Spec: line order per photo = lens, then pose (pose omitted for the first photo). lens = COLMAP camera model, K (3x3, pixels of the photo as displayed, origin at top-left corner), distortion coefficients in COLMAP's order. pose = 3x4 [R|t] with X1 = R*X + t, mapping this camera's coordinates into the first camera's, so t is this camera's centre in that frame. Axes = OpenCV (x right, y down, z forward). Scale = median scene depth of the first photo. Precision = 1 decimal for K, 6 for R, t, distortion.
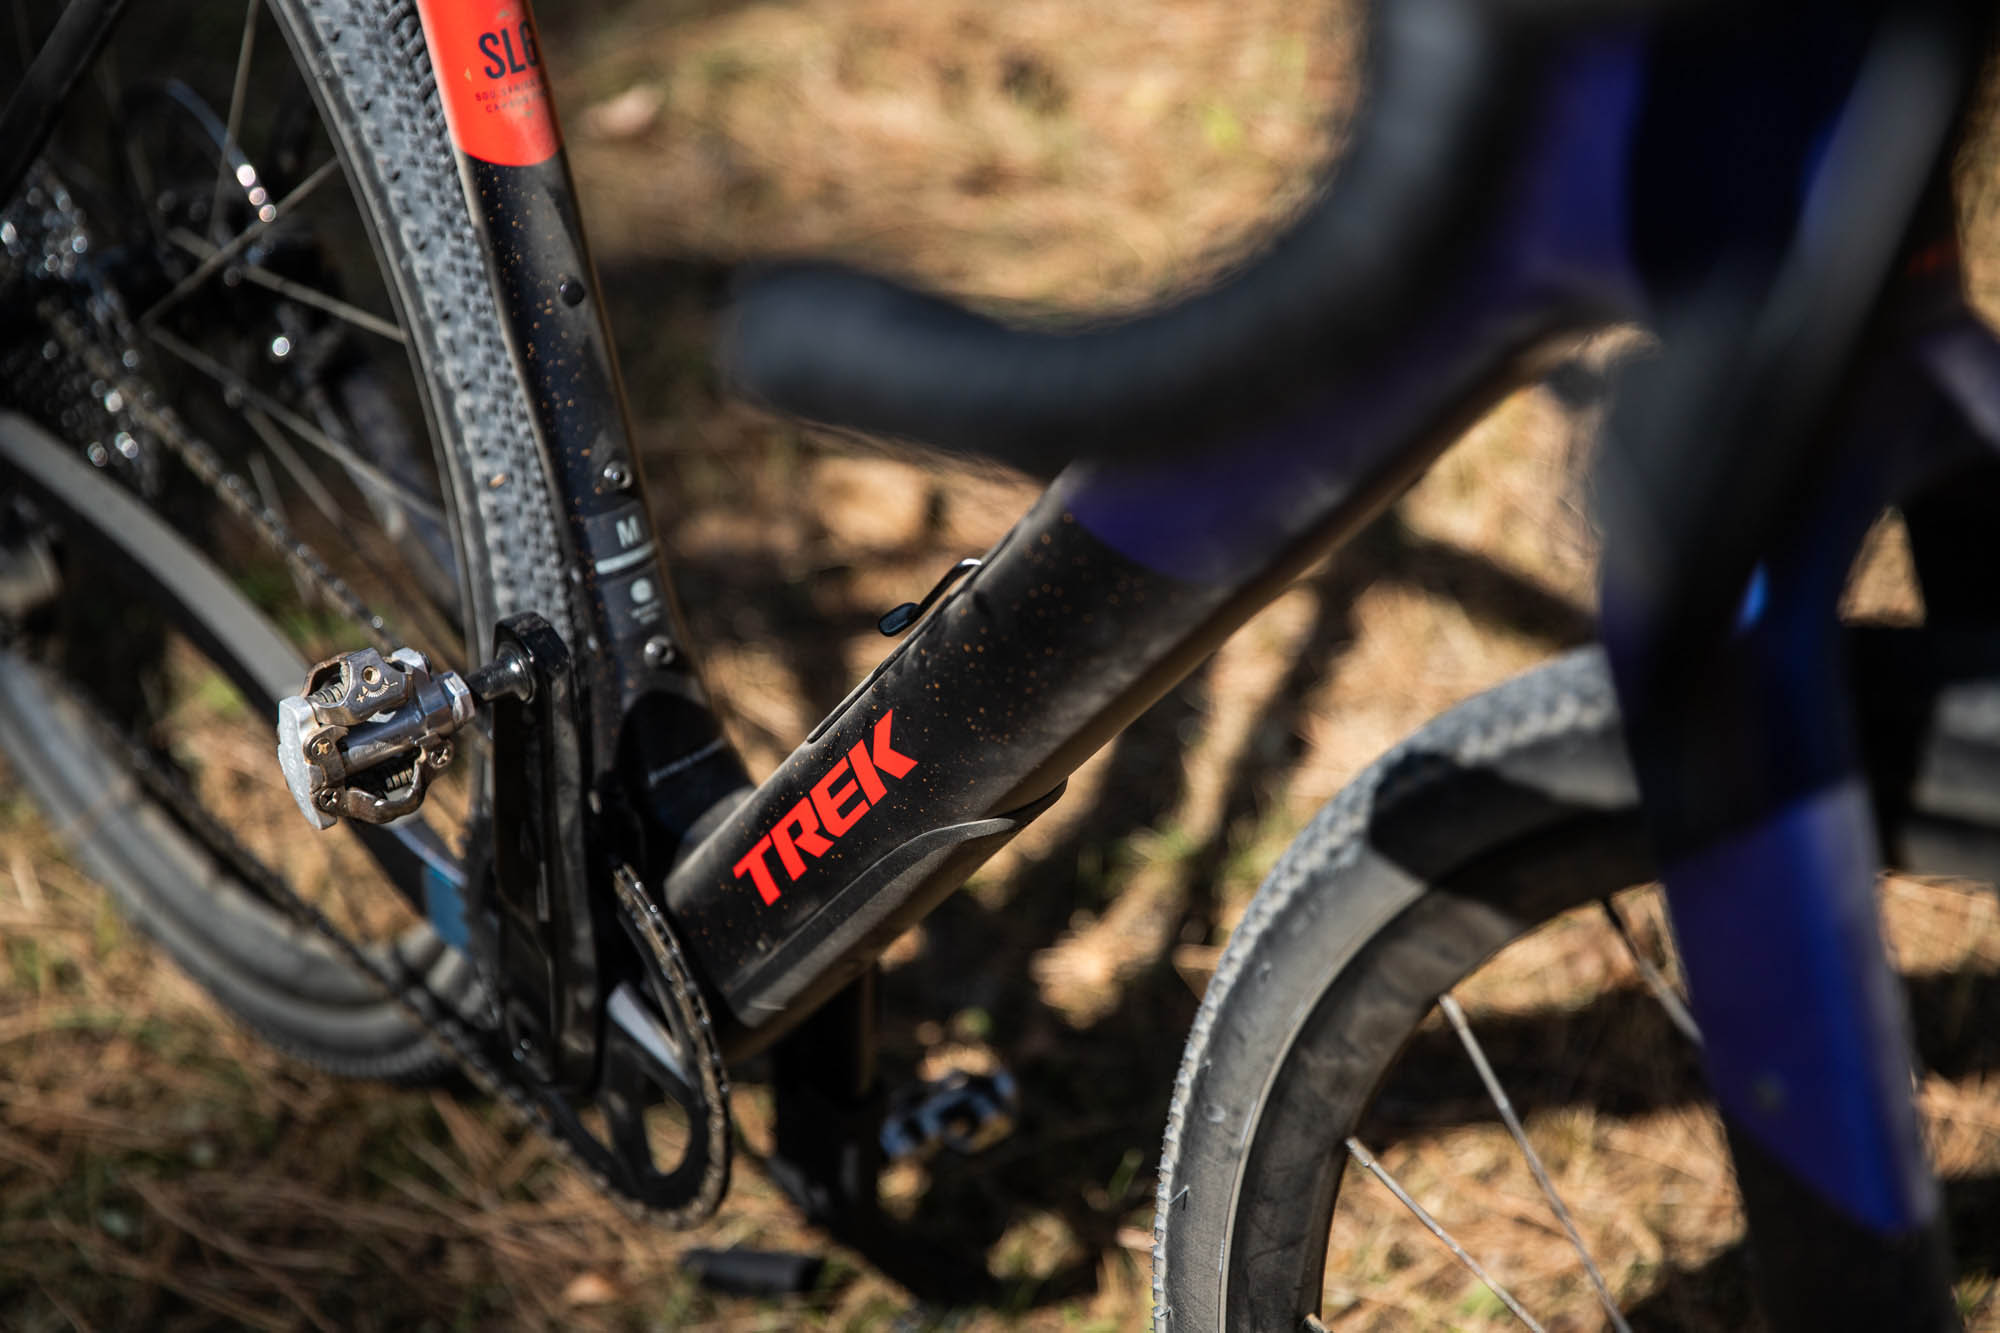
lens RADIAL K [[3655.3, 0, 1000.0], [0, 3655.3, 666.5], [0, 0, 1]] dist [0.147812, -0.083878]
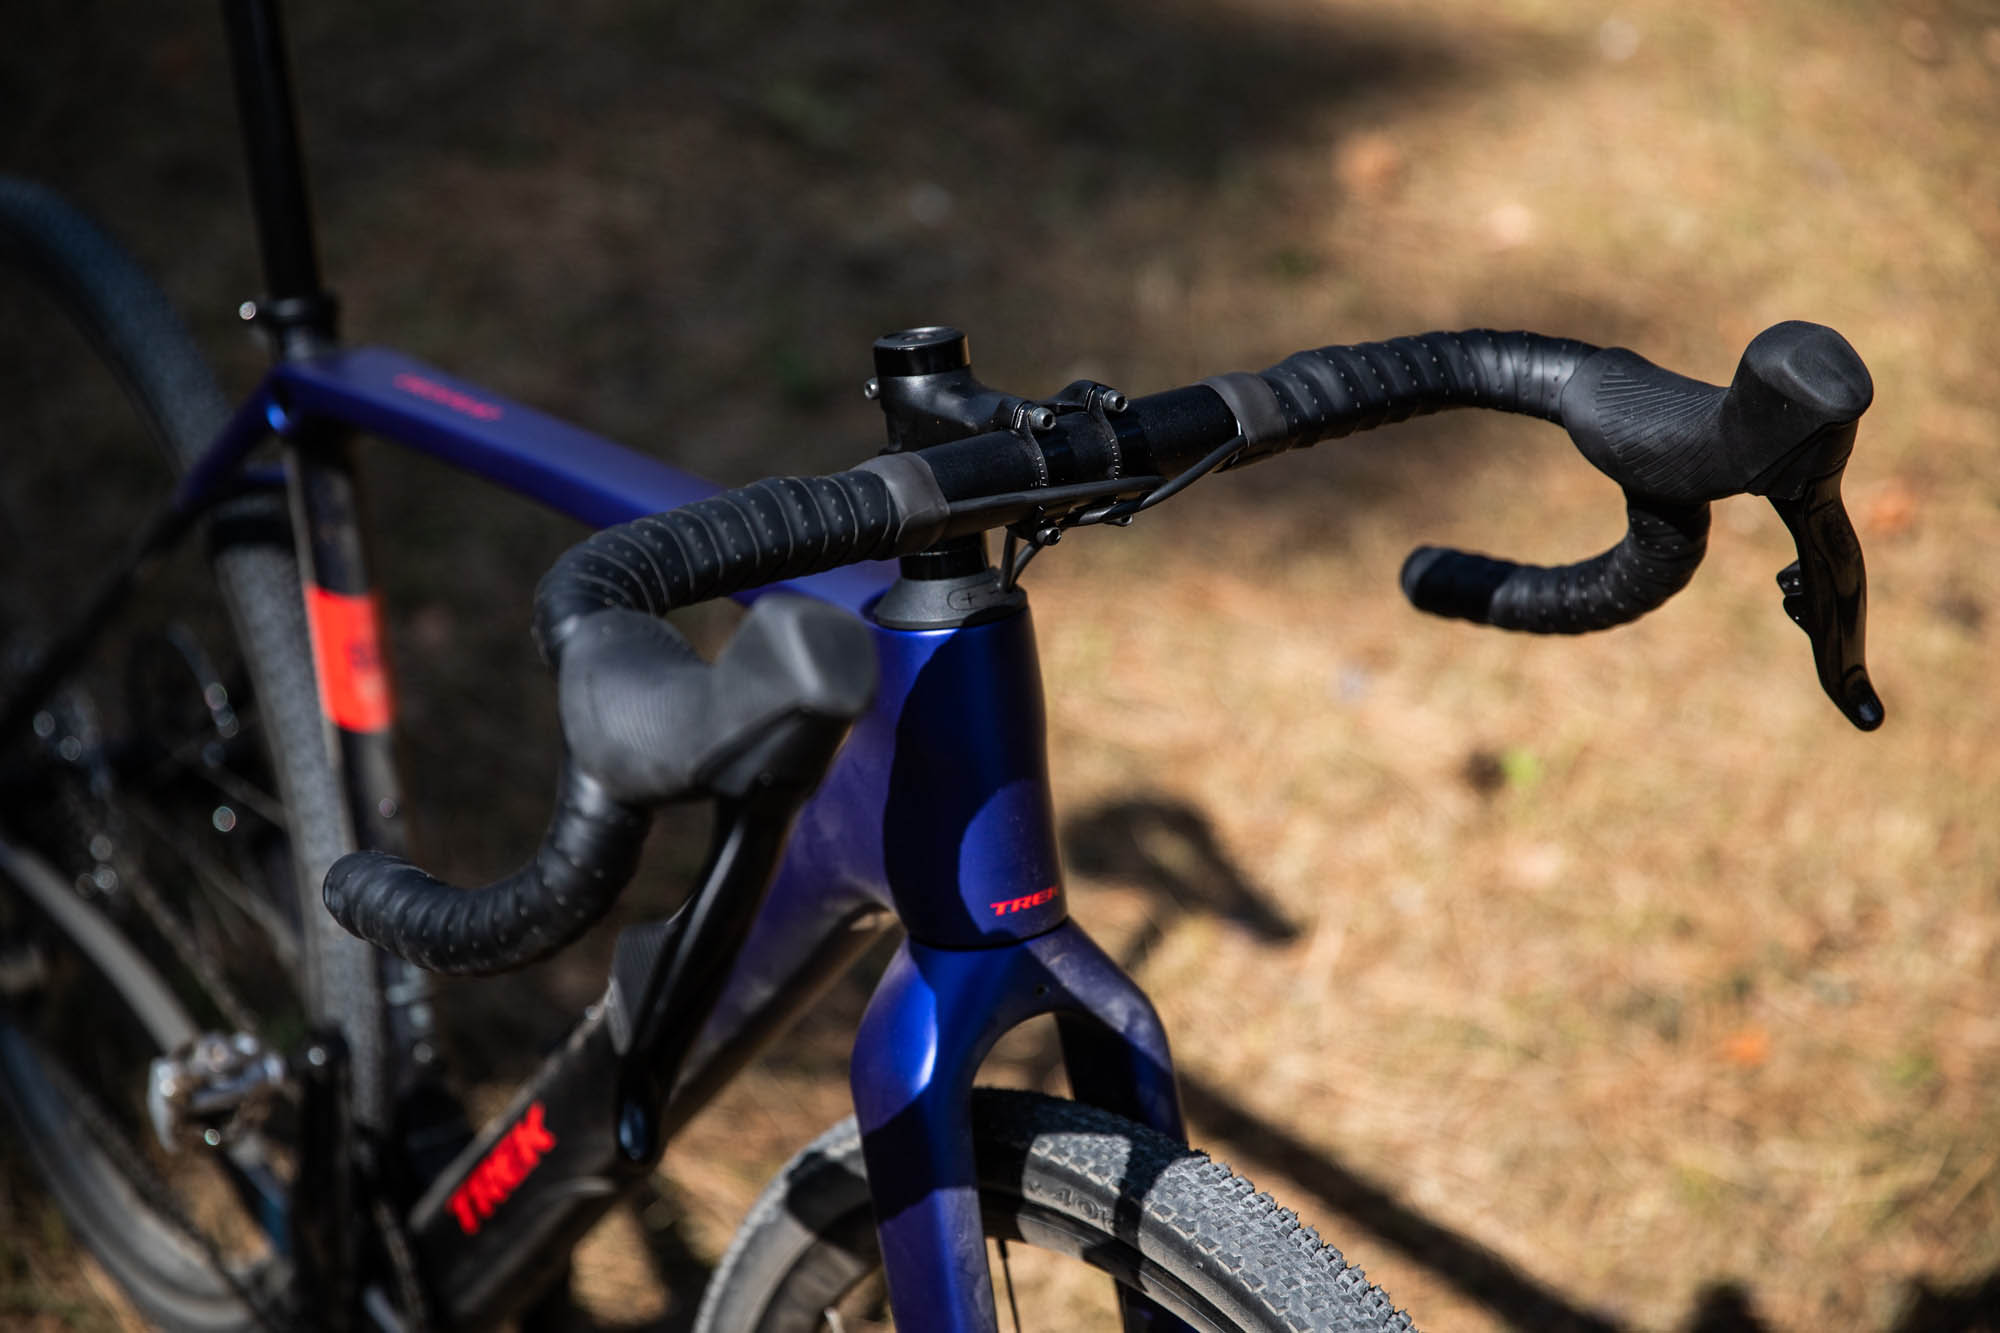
lens RADIAL K [[3655.3, 0, 1000.0], [0, 3655.3, 666.5], [0, 0, 1]] dist [0.147812, -0.083878]
pose [[0.995226, 0.092774, -0.030298, 0.170234], [-0.095902, 0.987222, -0.127264, 0.006814], [0.018105, 0.129563, 0.991406, -0.496544]]
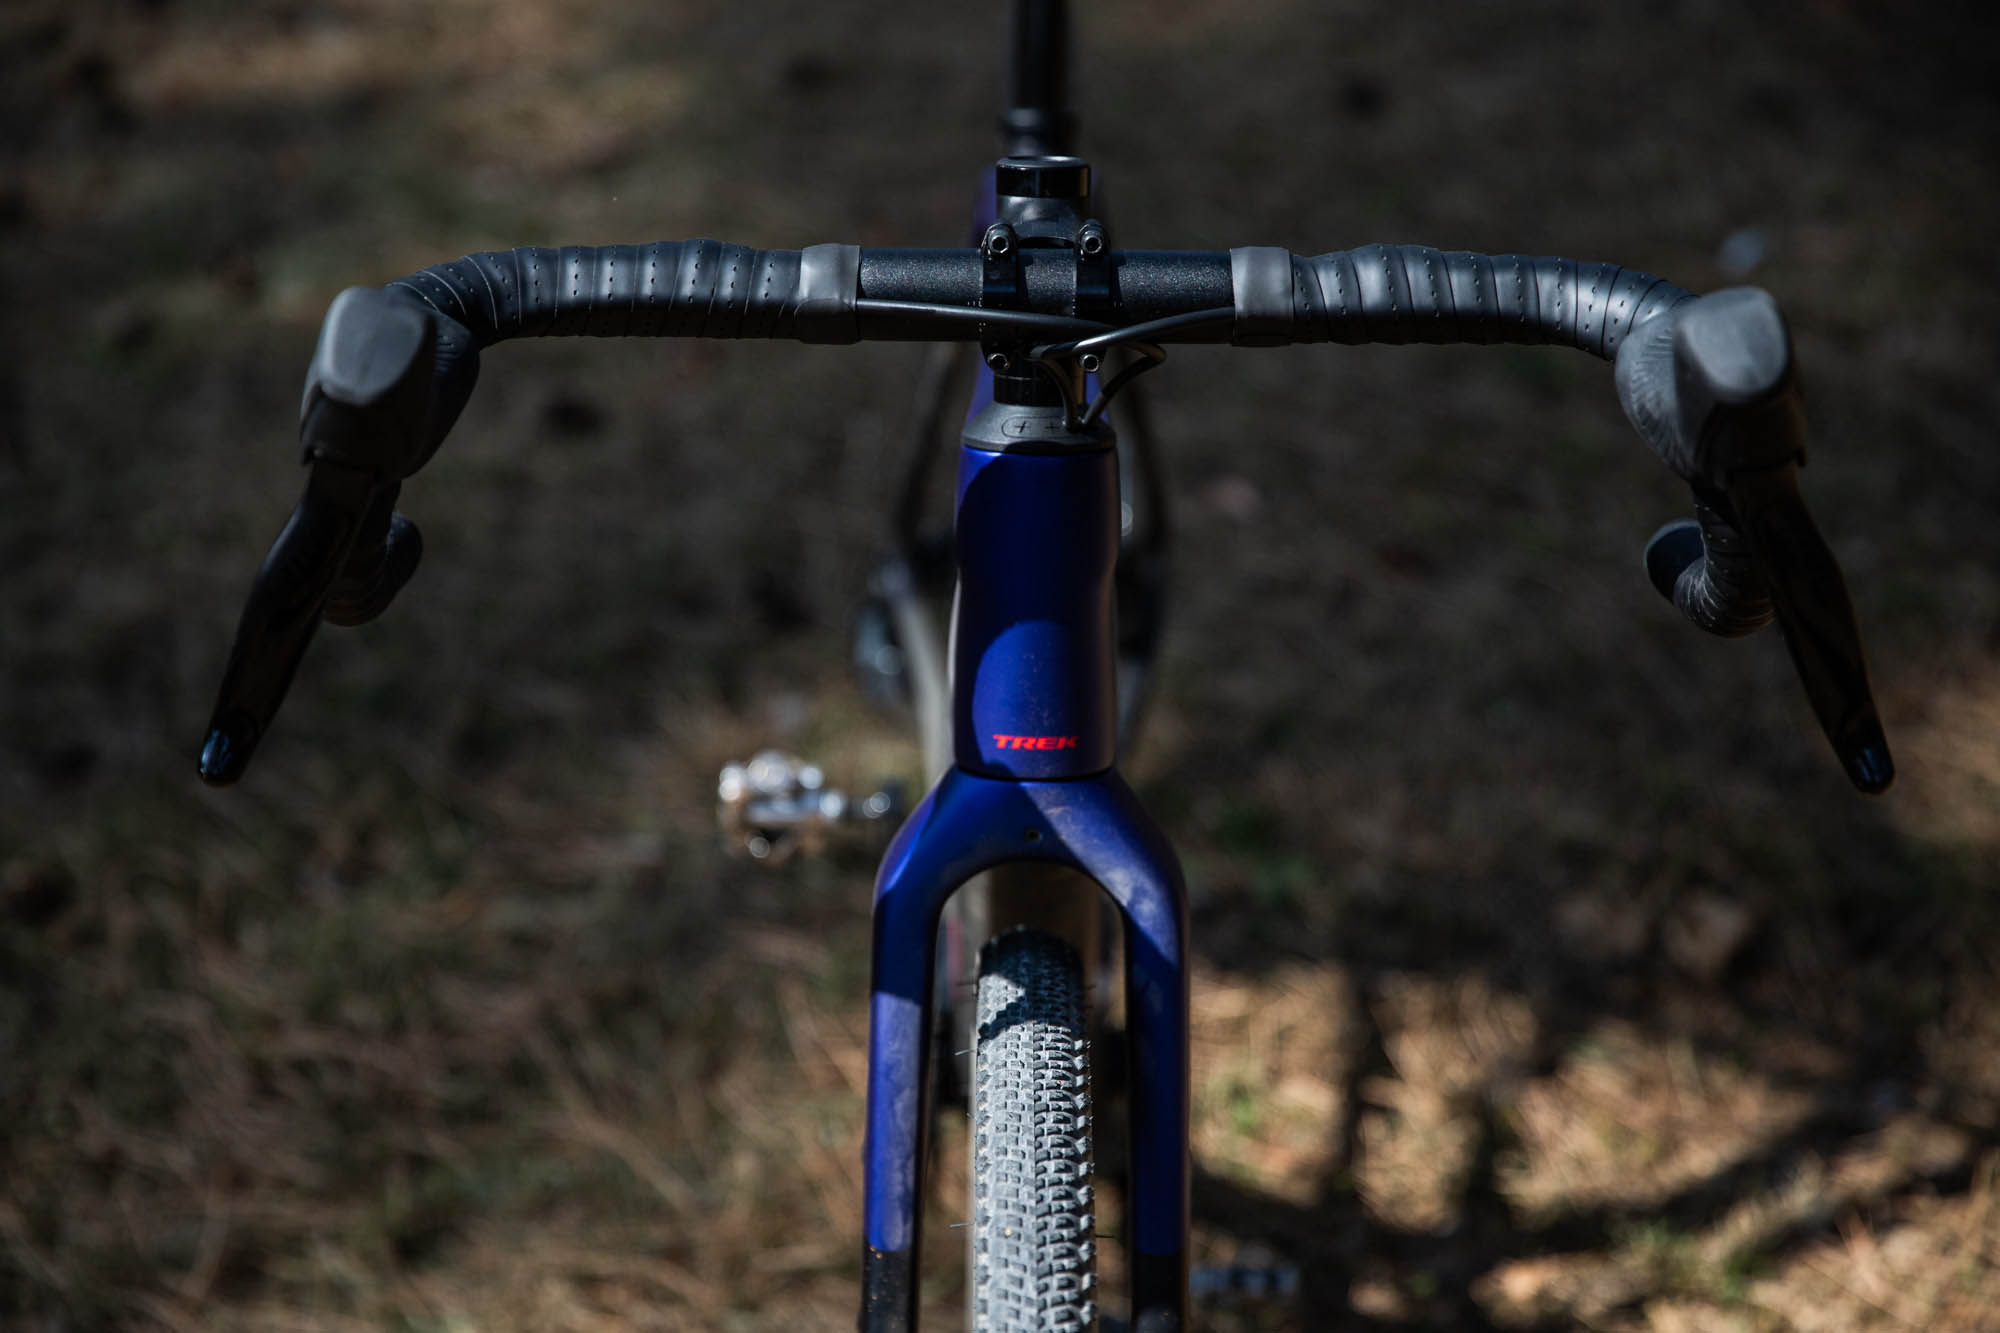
lens RADIAL K [[3655.3, 0, 1000.0], [0, 3655.3, 666.5], [0, 0, 1]] dist [0.147812, -0.083878]
pose [[0.762725, 0.326088, -0.558495, 0.752628], [-0.381878, 0.924038, 0.017995, -0.102243], [0.521939, 0.199551, 0.829312, -0.312065]]
